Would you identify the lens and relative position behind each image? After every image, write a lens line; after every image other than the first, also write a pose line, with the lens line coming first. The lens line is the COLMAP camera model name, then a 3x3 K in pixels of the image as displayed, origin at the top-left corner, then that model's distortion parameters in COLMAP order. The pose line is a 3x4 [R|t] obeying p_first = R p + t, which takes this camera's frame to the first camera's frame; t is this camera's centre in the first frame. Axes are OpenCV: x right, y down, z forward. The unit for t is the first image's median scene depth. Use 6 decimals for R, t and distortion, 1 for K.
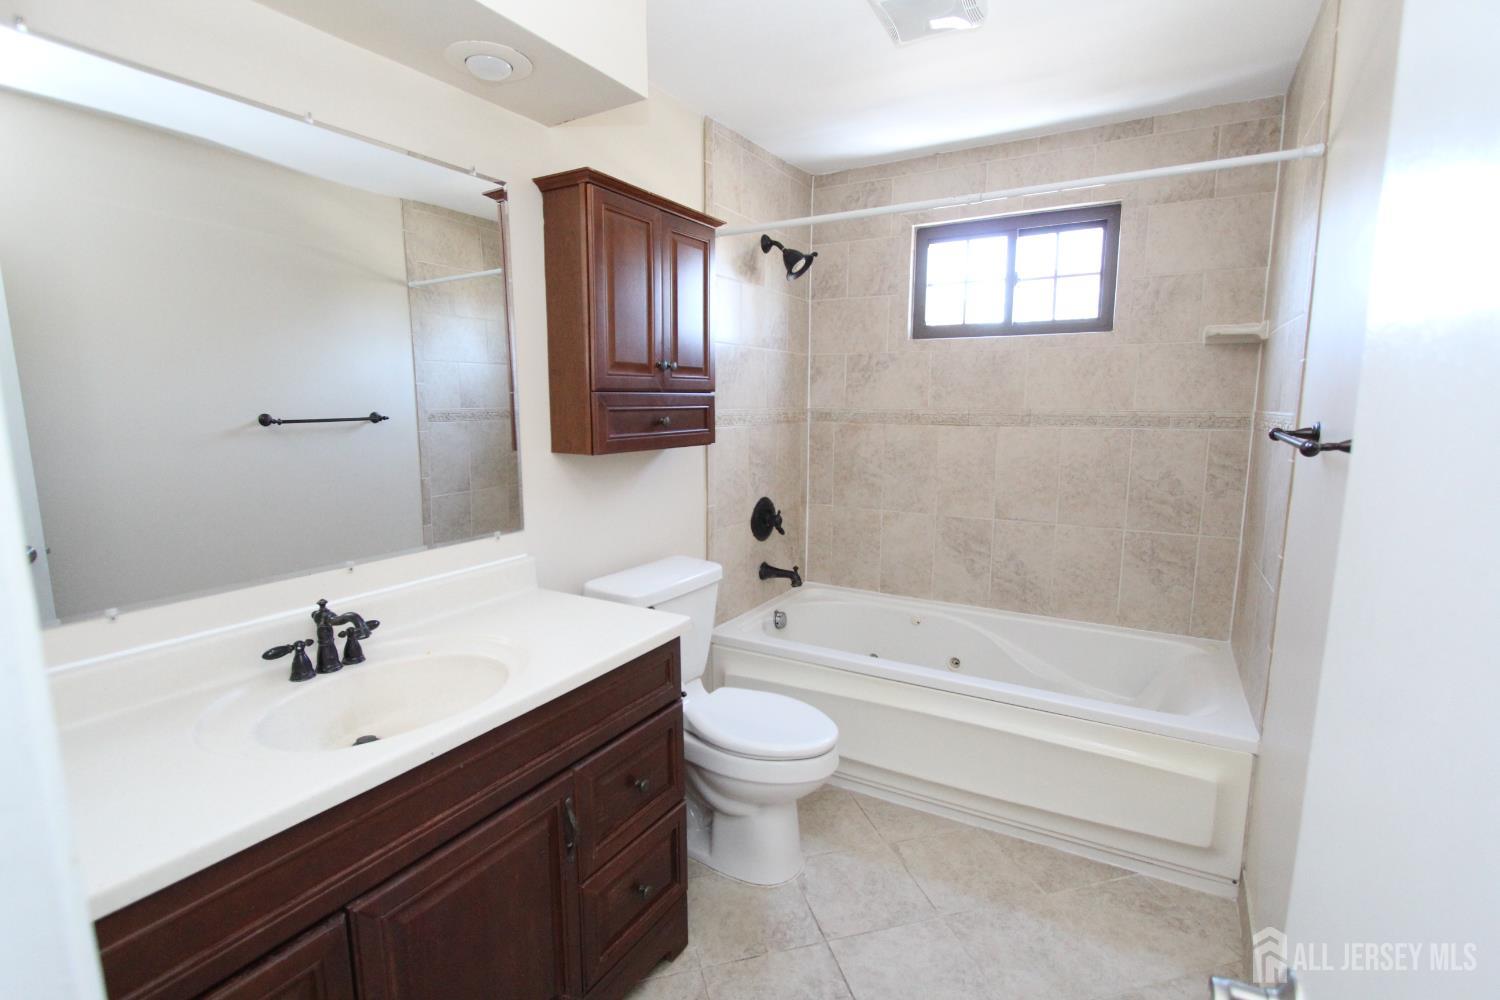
lens RADIAL K [[690.8, 0, 747.6], [0, 690.8, 505.5], [0, 0, 1]] dist [-0.018303, 0.002513]
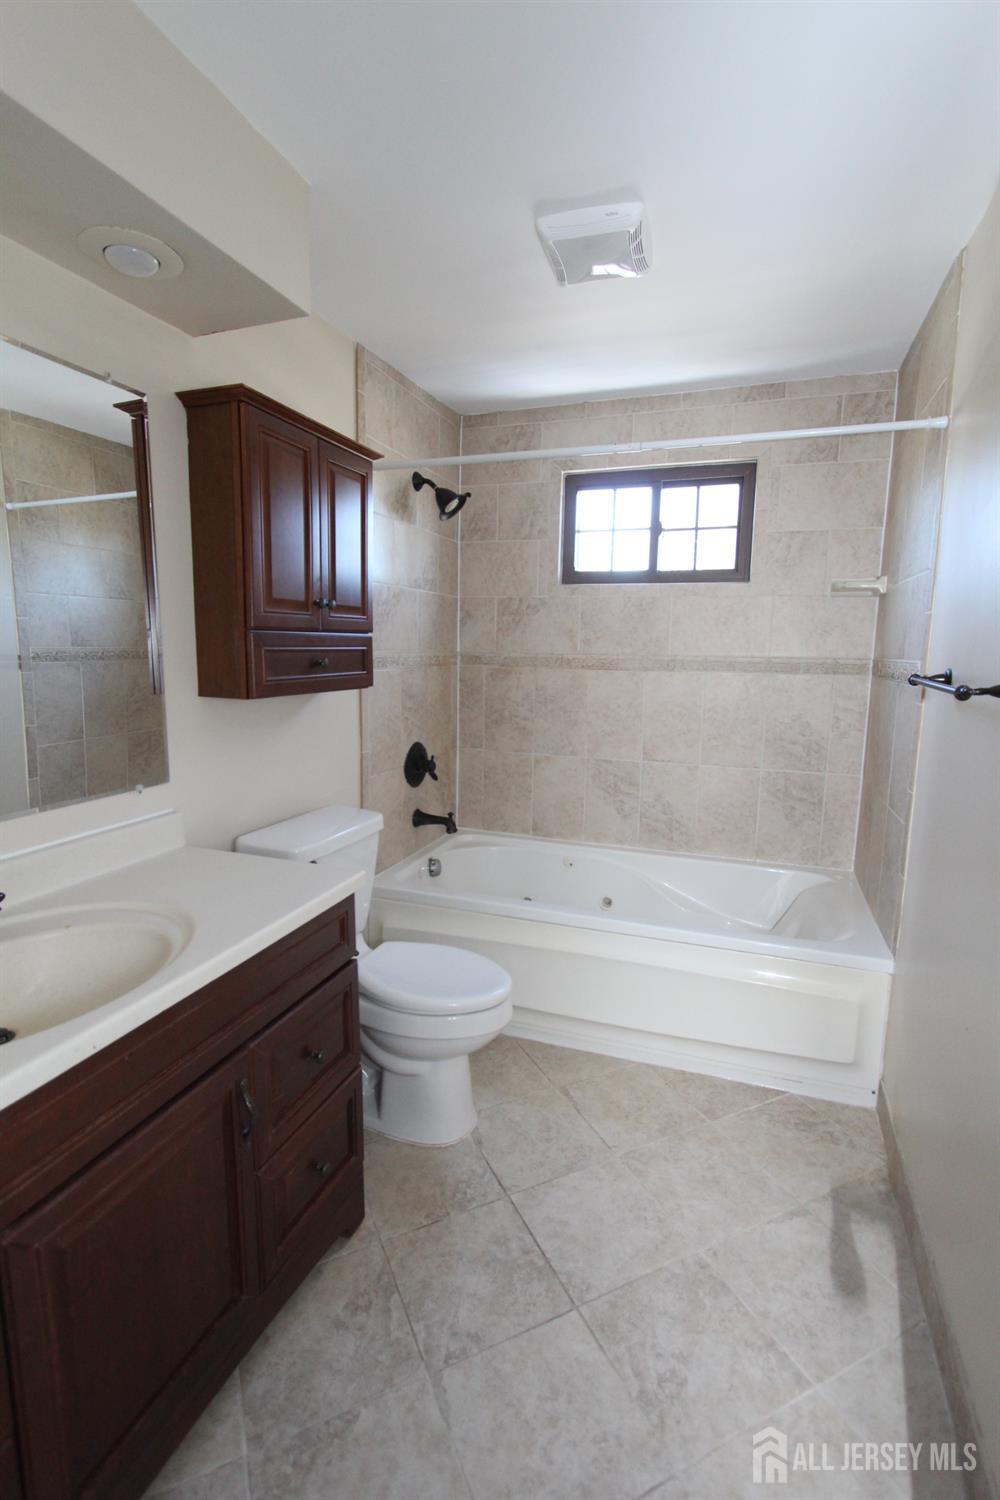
lens RADIAL K [[690.8, 0, 499.3], [0, 690.8, 750.5], [0, 0, 1]] dist [-0.018303, 0.002513]
pose [[0.983096, -0.013541, 0.182591, -0.043431], [0.013257, 0.999908, 0.002776, -0.001898], [-0.182612, -0.000308, 0.983185, 0.025477]]
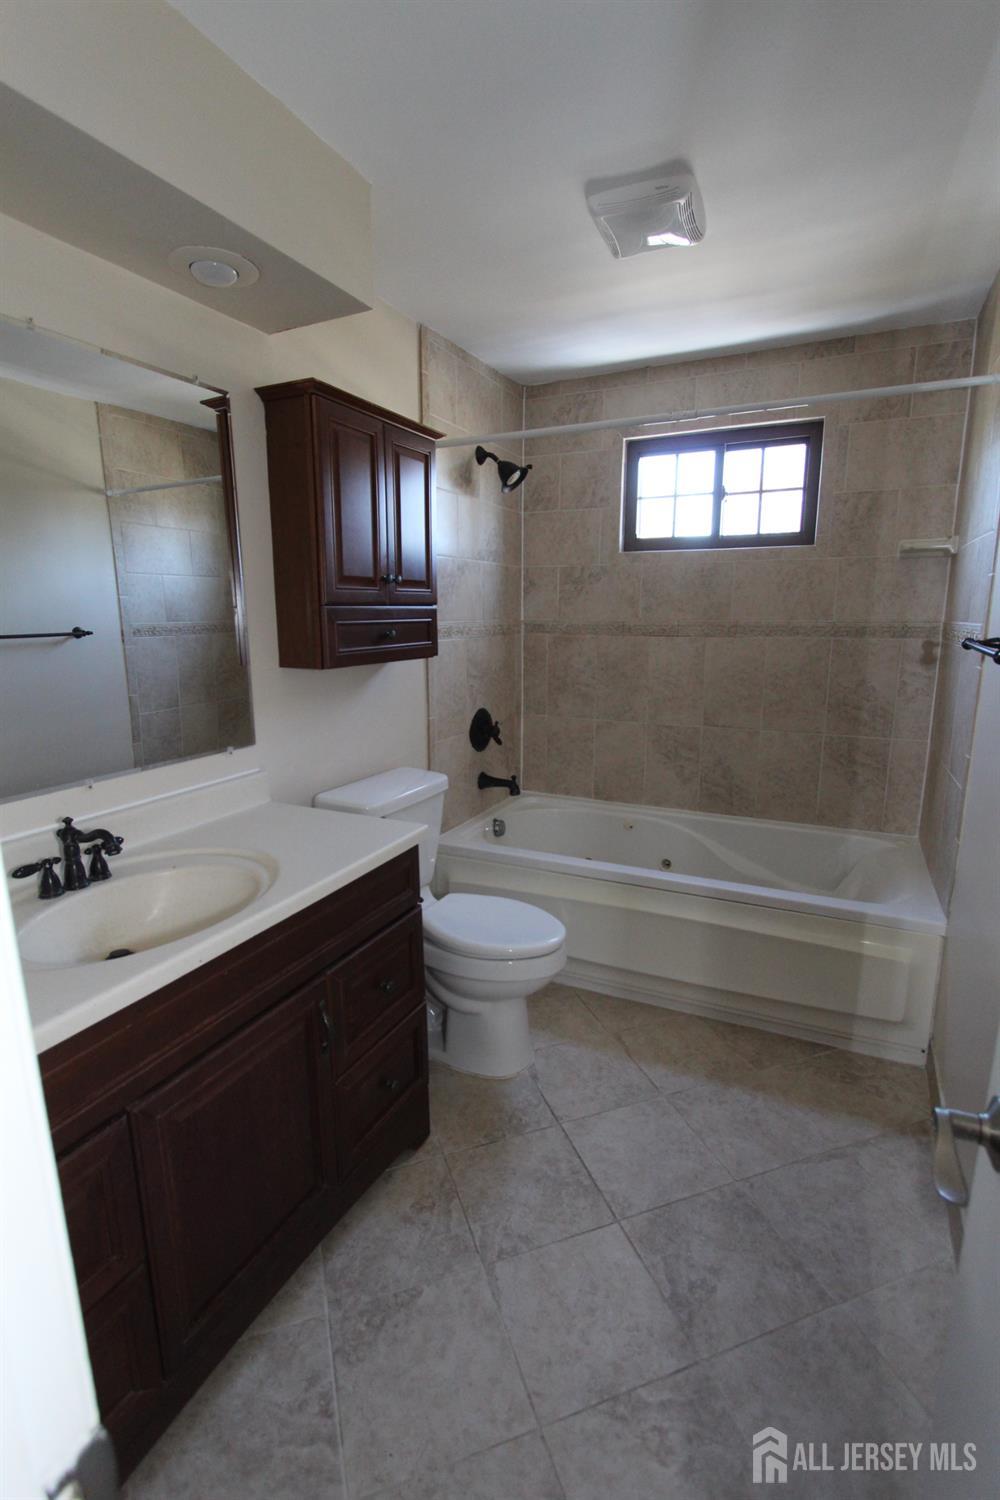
lens RADIAL K [[690.8, 0, 499.6], [0, 690.8, 751.1], [0, 0, 1]] dist [-0.018303, 0.002513]
pose [[0.996877, -0.019616, 0.076489, -0.031579], [0.015843, 0.998643, 0.049615, 0.000307], [-0.077358, -0.048249, 0.995835, -0.019881]]
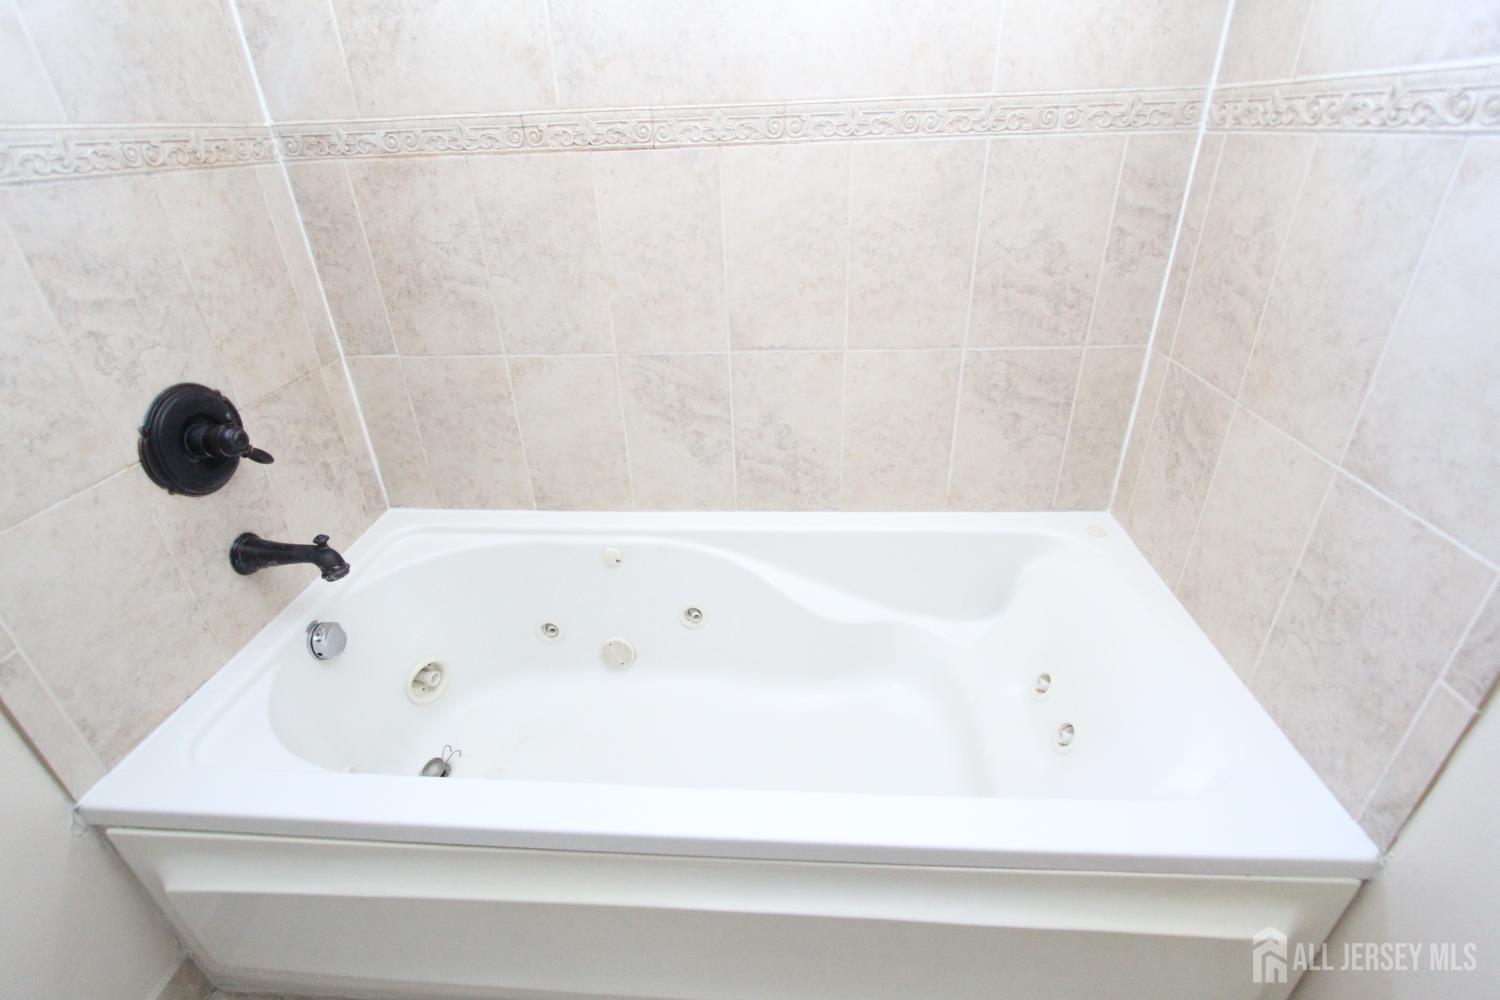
lens RADIAL K [[690.8, 0, 746.3], [0, 690.8, 502.7], [0, 0, 1]] dist [-0.018303, 0.002513]
pose [[0.893420, -0.239826, 0.379848, 0.161206], [0.099388, 0.930140, 0.353500, -0.058649], [-0.438090, -0.278071, 0.854841, 0.572048]]
